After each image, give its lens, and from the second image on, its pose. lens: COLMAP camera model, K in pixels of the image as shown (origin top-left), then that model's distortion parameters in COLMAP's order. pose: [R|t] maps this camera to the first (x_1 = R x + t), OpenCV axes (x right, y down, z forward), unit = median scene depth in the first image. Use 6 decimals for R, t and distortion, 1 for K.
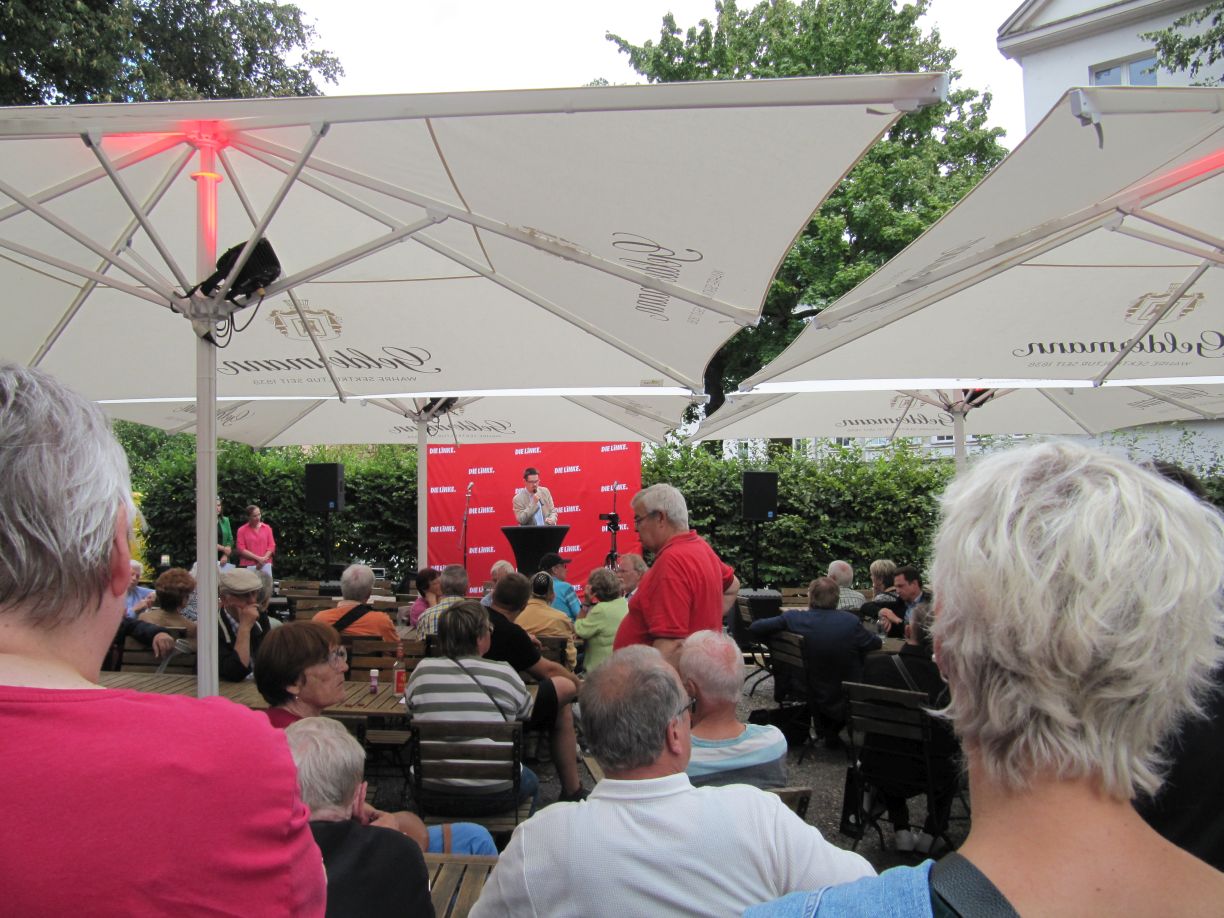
lens RADIAL K [[1010.4, 0, 613.8], [0, 1010.4, 461.7], [0, 0, 1]] dist [-0.076035, 0.003164]
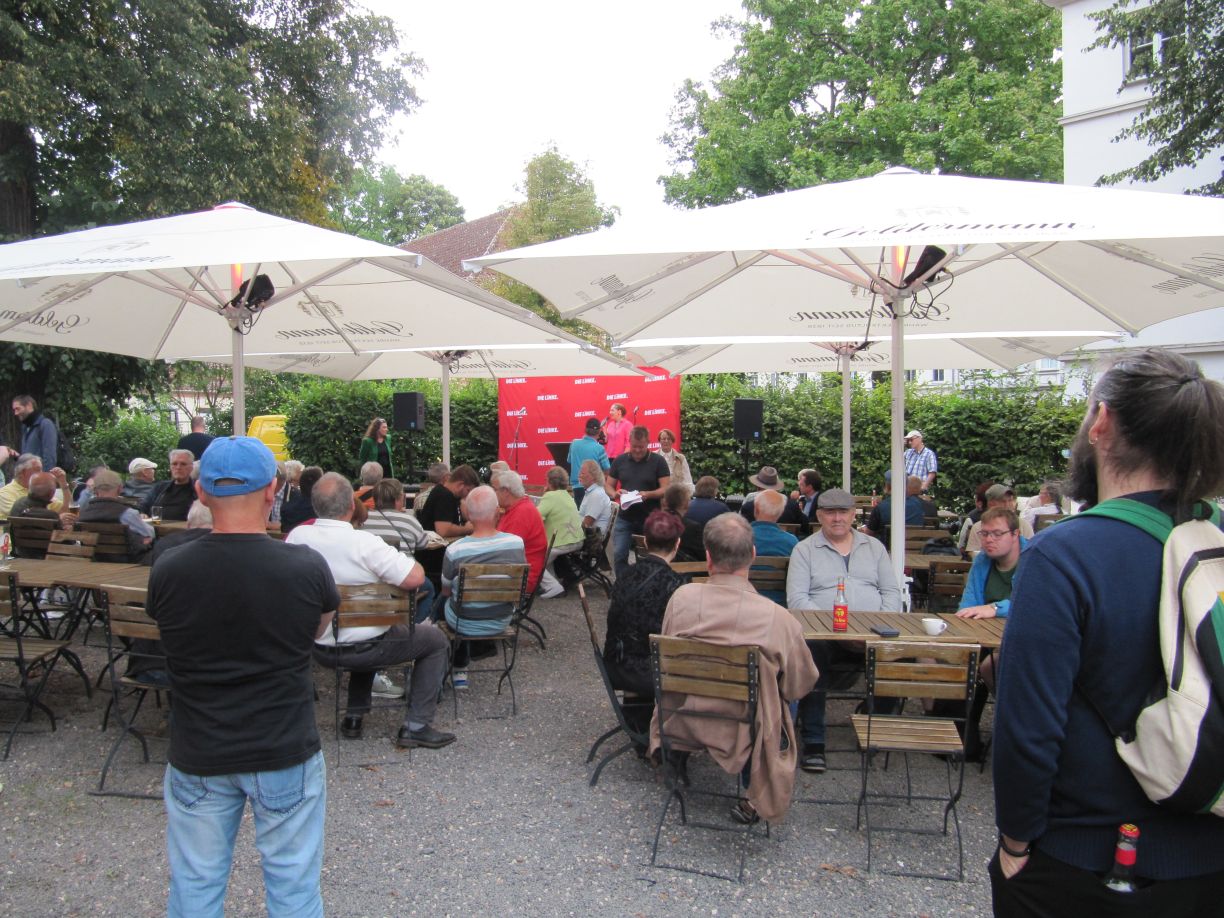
lens RADIAL K [[1010.4, 0, 610.9], [0, 1010.4, 462.5], [0, 0, 1]] dist [-0.076035, 0.003164]
pose [[0.985203, 0.012327, -0.170946, 0.161623], [0.000739, 0.997095, 0.076159, -0.005796], [0.171389, -0.075158, 0.982333, -0.192596]]
